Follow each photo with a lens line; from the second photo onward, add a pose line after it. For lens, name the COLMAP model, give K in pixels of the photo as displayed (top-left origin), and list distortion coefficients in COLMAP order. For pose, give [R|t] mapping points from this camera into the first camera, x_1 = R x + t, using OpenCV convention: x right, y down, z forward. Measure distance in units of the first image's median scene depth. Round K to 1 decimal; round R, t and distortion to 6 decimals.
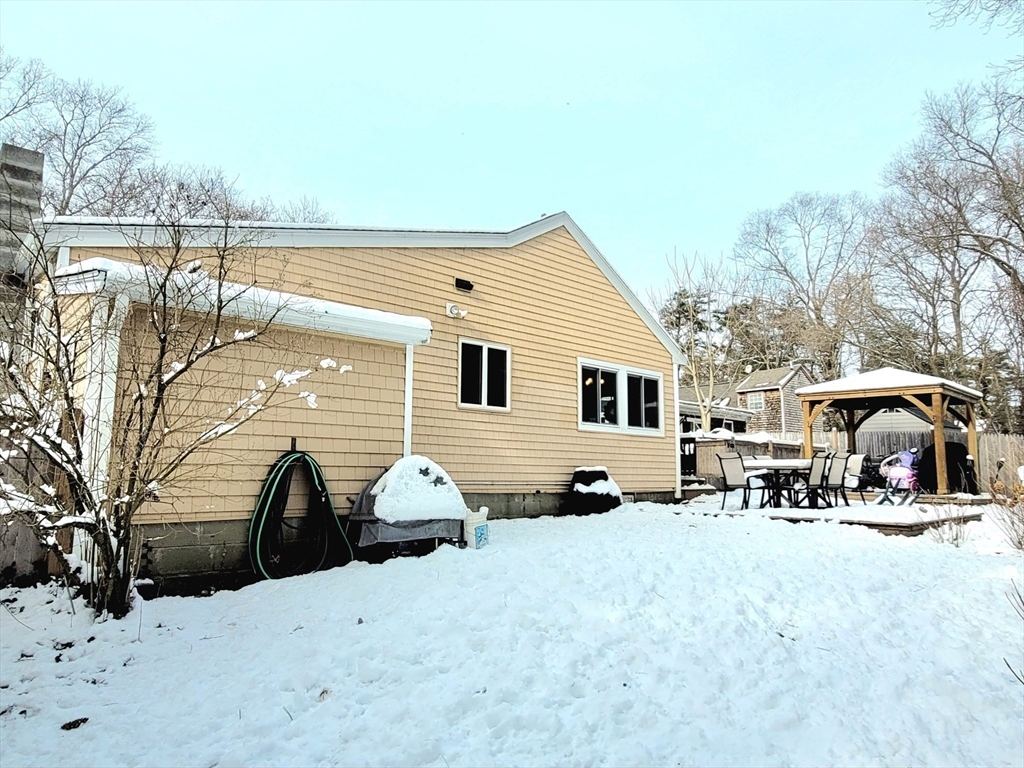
lens RADIAL K [[660.9, 0, 511.9], [0, 660.9, 385.4], [0, 0, 1]] dist [0.002078, 0.000098]
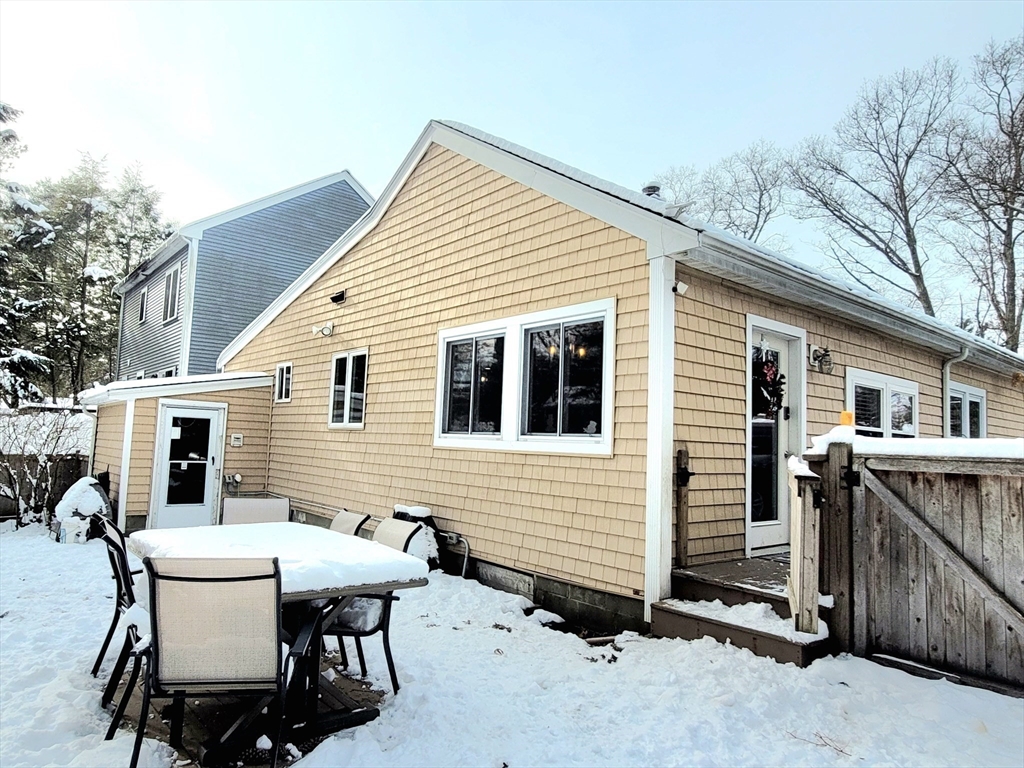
lens RADIAL K [[660.9, 0, 512.3], [0, 660.9, 385.7], [0, 0, 1]] dist [0.002078, 0.000098]
pose [[-0.042660, -0.099000, -0.994173, 0.706093], [0.097989, 0.989866, -0.102776, 0.078937], [0.994273, -0.101802, -0.032527, 1.059216]]
